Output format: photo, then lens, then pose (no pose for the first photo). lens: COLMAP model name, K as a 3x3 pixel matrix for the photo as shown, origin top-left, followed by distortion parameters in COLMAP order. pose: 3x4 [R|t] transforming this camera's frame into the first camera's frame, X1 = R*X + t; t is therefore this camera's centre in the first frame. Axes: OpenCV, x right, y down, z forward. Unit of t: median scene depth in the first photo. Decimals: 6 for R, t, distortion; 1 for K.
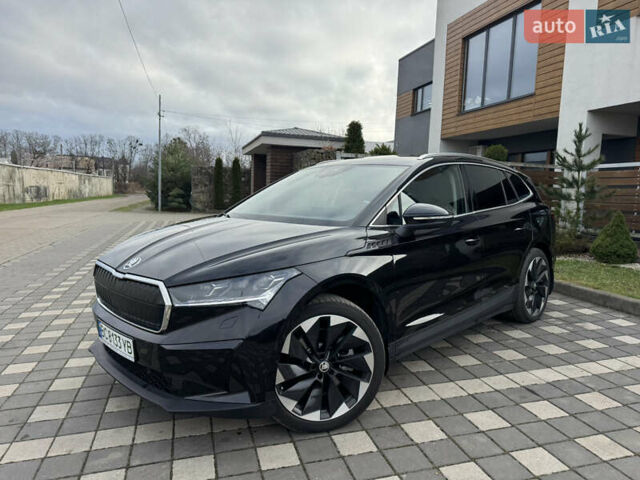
lens RADIAL K [[439.8, 0, 324.5], [0, 439.8, 238.7], [0, 0, 1]] dist [0.047411, -0.063100]
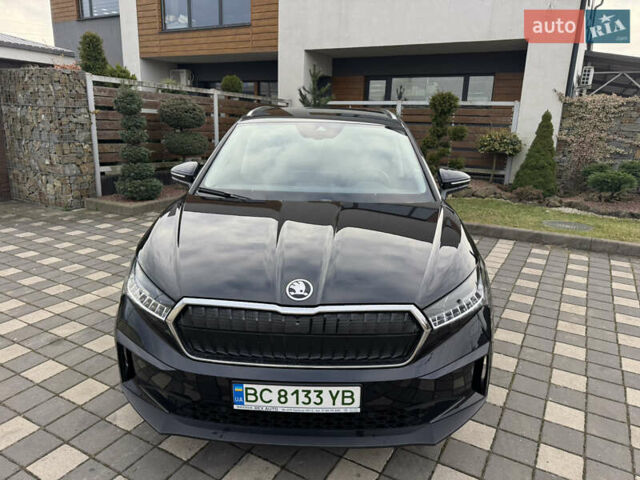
lens RADIAL K [[438.6, 0, 320.0], [0, 438.6, 240.0], [0, 0, 1]] dist [0.037950, -0.033831]
pose [[0.727353, -0.178039, 0.662766, -0.190753], [0.057925, 0.978242, 0.199215, -0.035649], [-0.683814, -0.106509, 0.721841, 0.105854]]
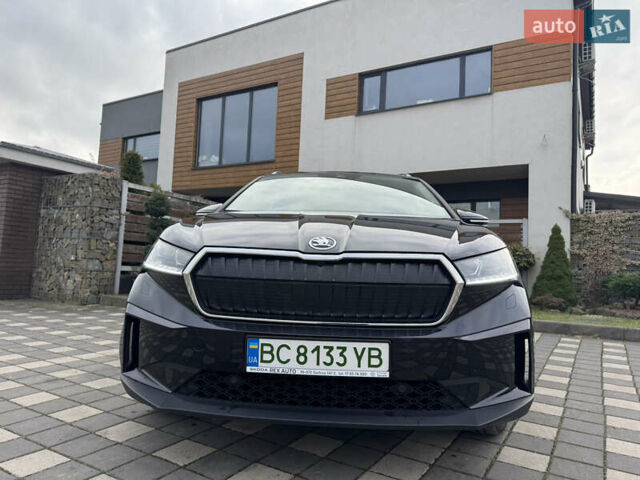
lens RADIAL K [[439.1, 0, 320.0], [0, 439.1, 243.0], [0, 0, 1]] dist [0.045721, -0.042657]
pose [[0.747715, 0.048779, 0.662226, -0.196812], [0.042525, 0.991733, -0.121064, 0.030669], [-0.662657, 0.118683, 0.739459, 0.110242]]
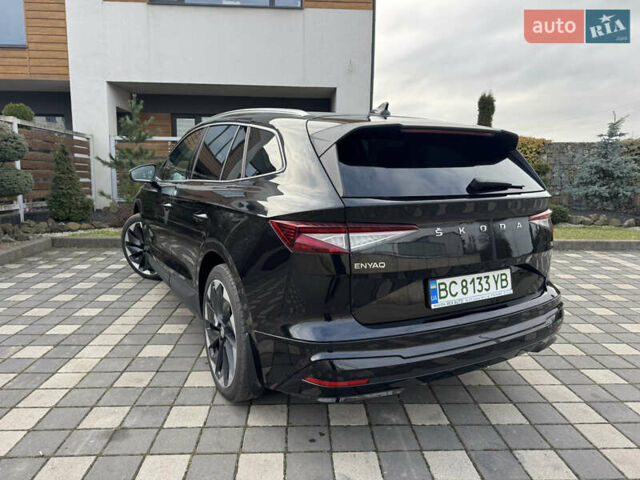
lens RADIAL K [[452.4, 0, 335.4], [0, 452.4, 242.4], [0, 0, 1]] dist [0.016507, -0.003171]
pose [[0.265681, -0.139184, 0.953961, -0.286874], [0.099850, 0.988174, 0.116367, 0.005724], [-0.958876, 0.064336, 0.276437, 0.219646]]
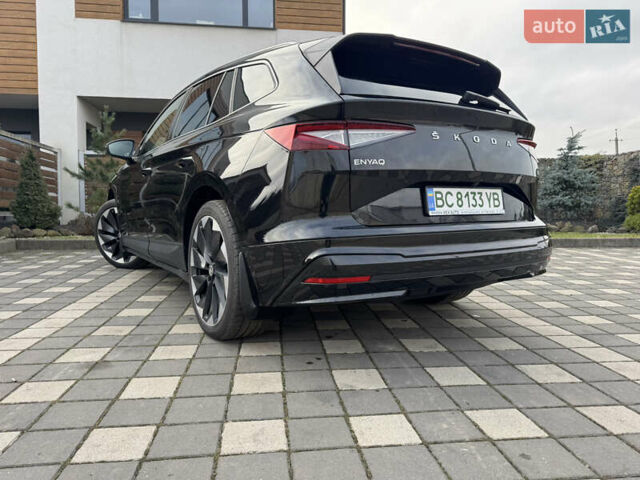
lens RADIAL K [[448.9, 0, 334.8], [0, 448.9, 239.4], [0, 0, 1]] dist [0.038531, -0.025167]
pose [[0.202034, -0.064502, 0.977252, -0.291053], [0.110417, 0.992967, 0.042712, 0.051222], [-0.973134, 0.099276, 0.207735, 0.233908]]
